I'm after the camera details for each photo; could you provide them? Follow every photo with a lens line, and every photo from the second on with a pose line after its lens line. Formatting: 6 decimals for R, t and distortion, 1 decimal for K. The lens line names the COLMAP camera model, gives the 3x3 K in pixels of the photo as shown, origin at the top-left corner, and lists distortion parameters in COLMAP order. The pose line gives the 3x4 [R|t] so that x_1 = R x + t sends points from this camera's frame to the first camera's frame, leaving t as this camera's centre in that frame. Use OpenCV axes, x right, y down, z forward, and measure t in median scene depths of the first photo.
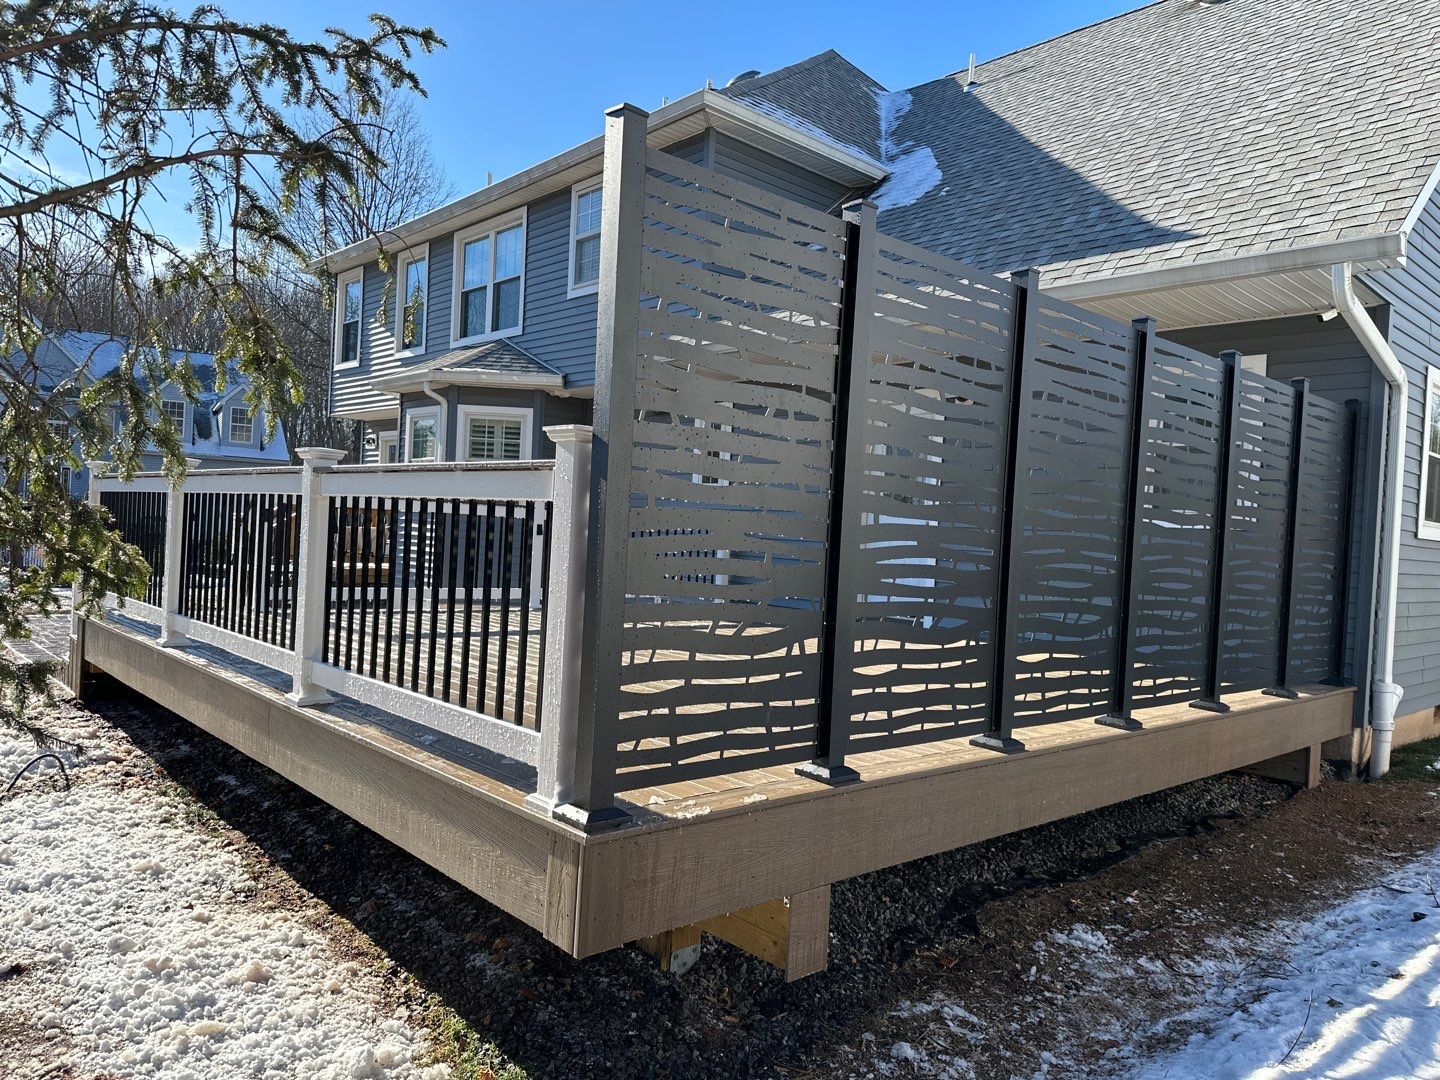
lens RADIAL K [[1004.1, 0, 701.1], [0, 1004.1, 559.5], [0, 0, 1]] dist [-0.007768, -0.005253]
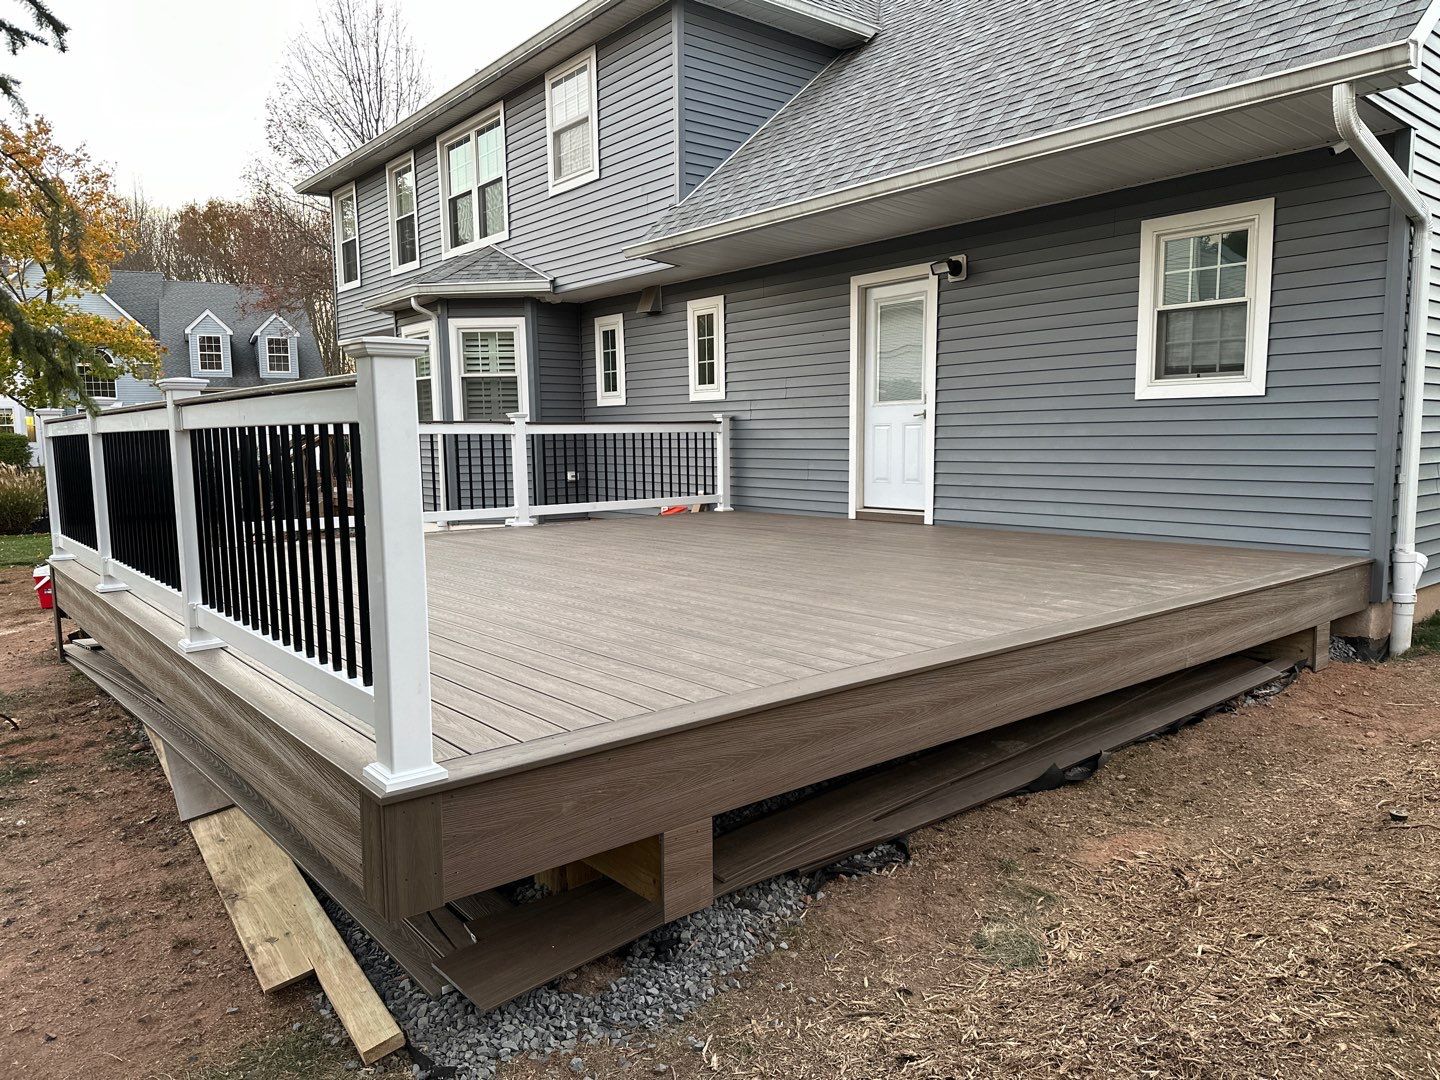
lens RADIAL K [[987.6, 0, 722.4], [0, 987.6, 559.6], [0, 0, 1]] dist [0.078618, -0.118077]
pose [[0.997338, -0.059663, -0.041931, 0.098431], [0.063543, 0.993129, 0.098270, -0.001791], [0.035780, -0.100673, 0.994276, 0.058396]]
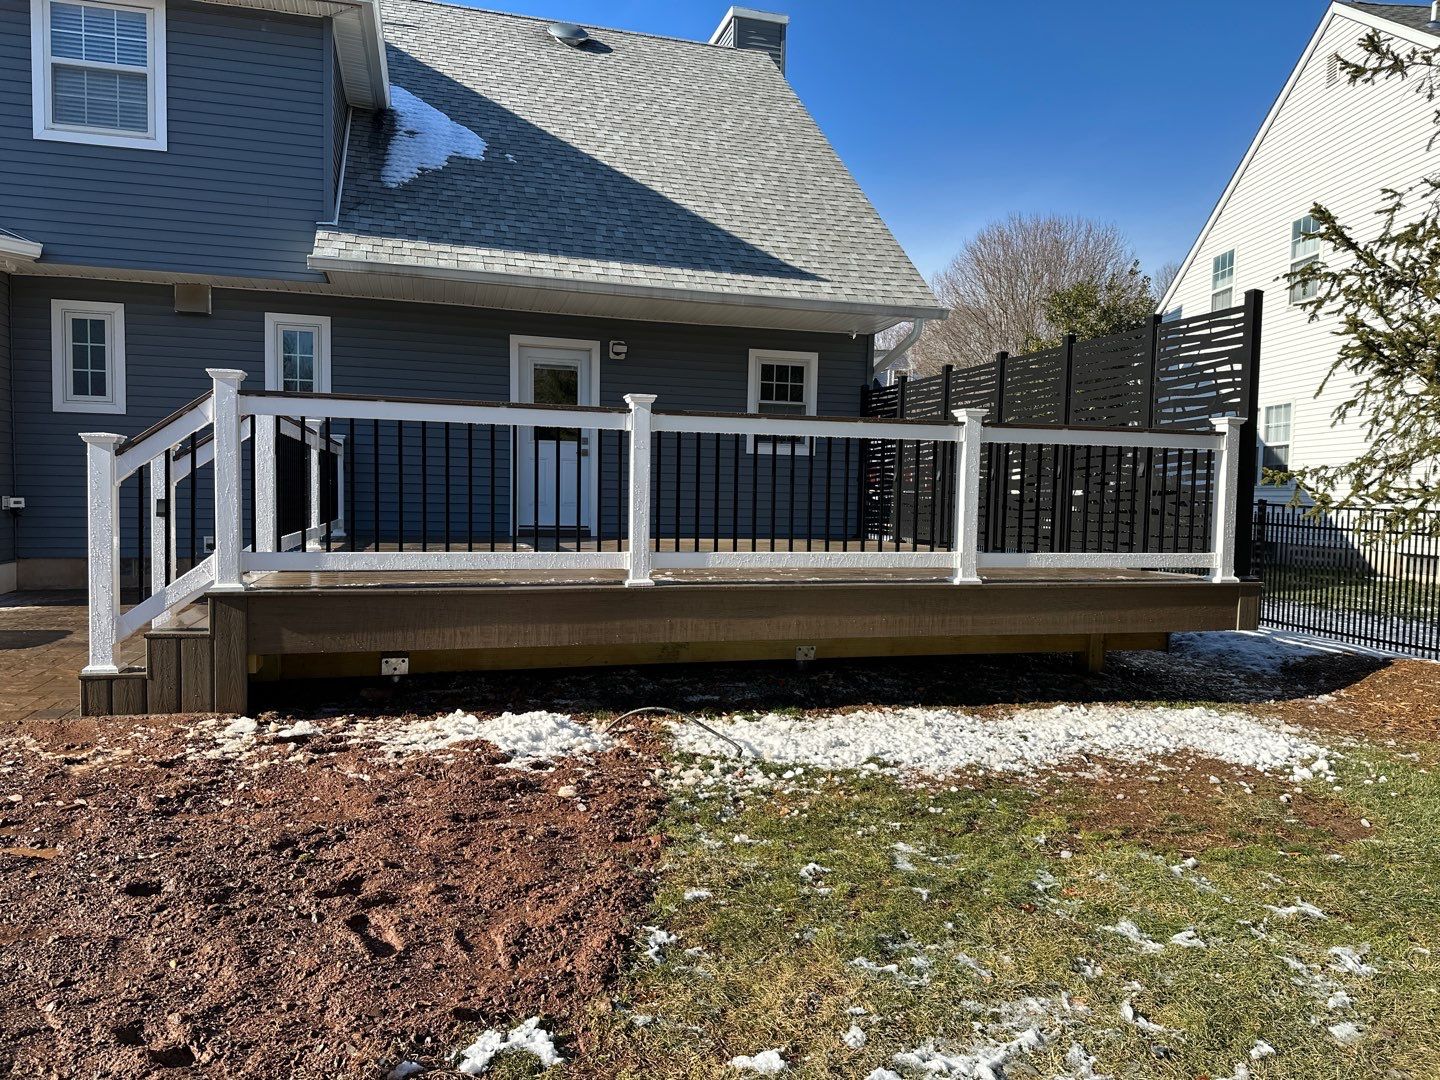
lens RADIAL K [[998.7, 0, 717.2], [0, 998.7, 550.4], [0, 0, 1]] dist [0.042163, -0.064008]
pose [[0.426150, -0.091908, 0.899972, -1.212062], [0.023126, 0.995608, 0.090724, -0.032223], [-0.904357, -0.017850, 0.426404, 0.471673]]
